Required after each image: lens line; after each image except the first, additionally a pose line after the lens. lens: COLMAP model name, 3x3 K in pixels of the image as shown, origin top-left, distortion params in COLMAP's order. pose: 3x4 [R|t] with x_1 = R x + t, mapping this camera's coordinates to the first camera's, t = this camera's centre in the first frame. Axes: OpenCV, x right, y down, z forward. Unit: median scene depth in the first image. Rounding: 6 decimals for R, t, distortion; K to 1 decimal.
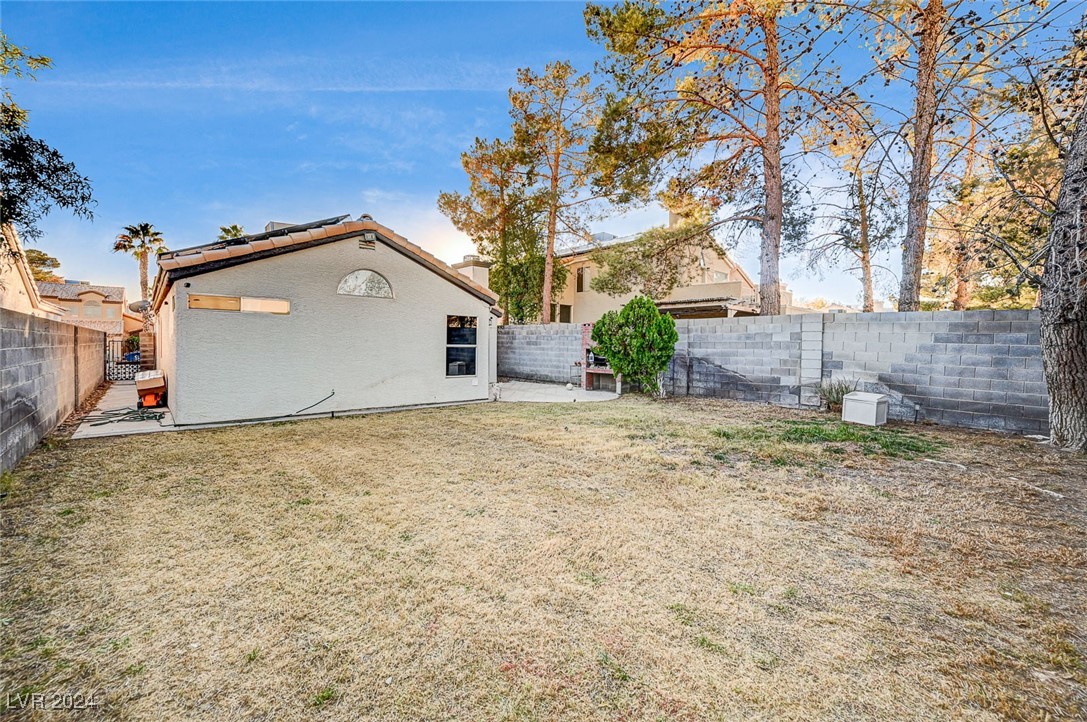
lens RADIAL K [[446.8, 0, 544.6], [0, 446.8, 354.9], [0, 0, 1]] dist [-0.001268, -0.000429]
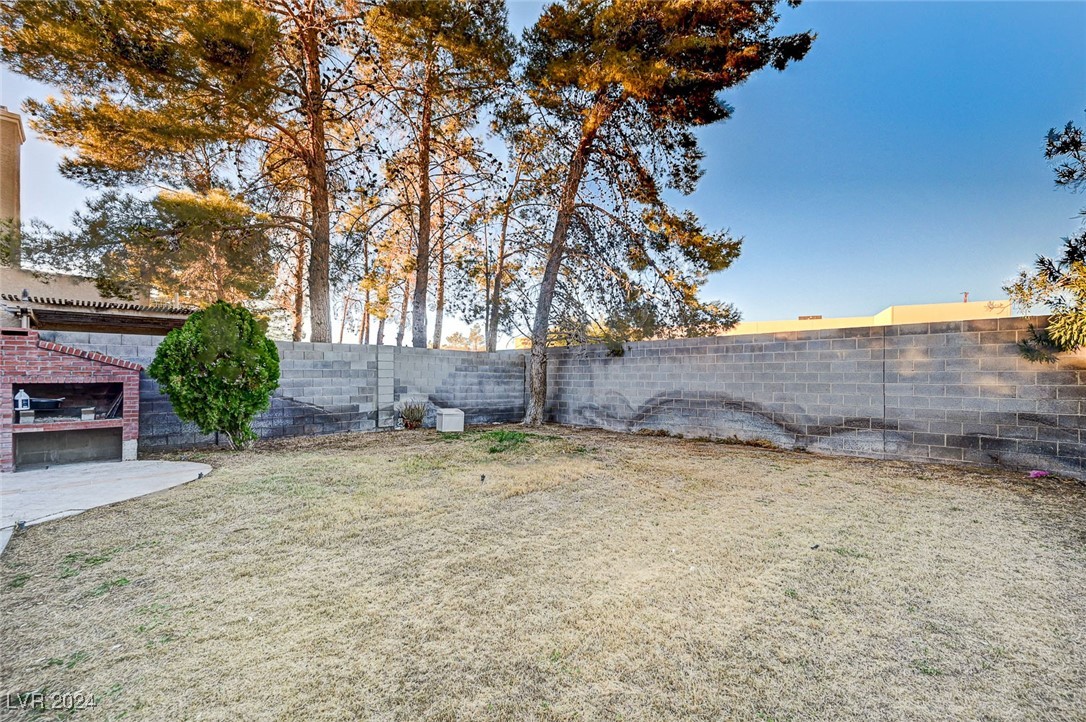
lens RADIAL K [[446.4, 0, 546.7], [0, 446.4, 368.2], [0, 0, 1]] dist [-0.001268, -0.000429]
pose [[-0.019206, 0.003577, 0.999809, -0.518884], [0.020834, 0.999778, -0.003177, -0.022122], [-0.999598, 0.020769, -0.019276, 0.600284]]
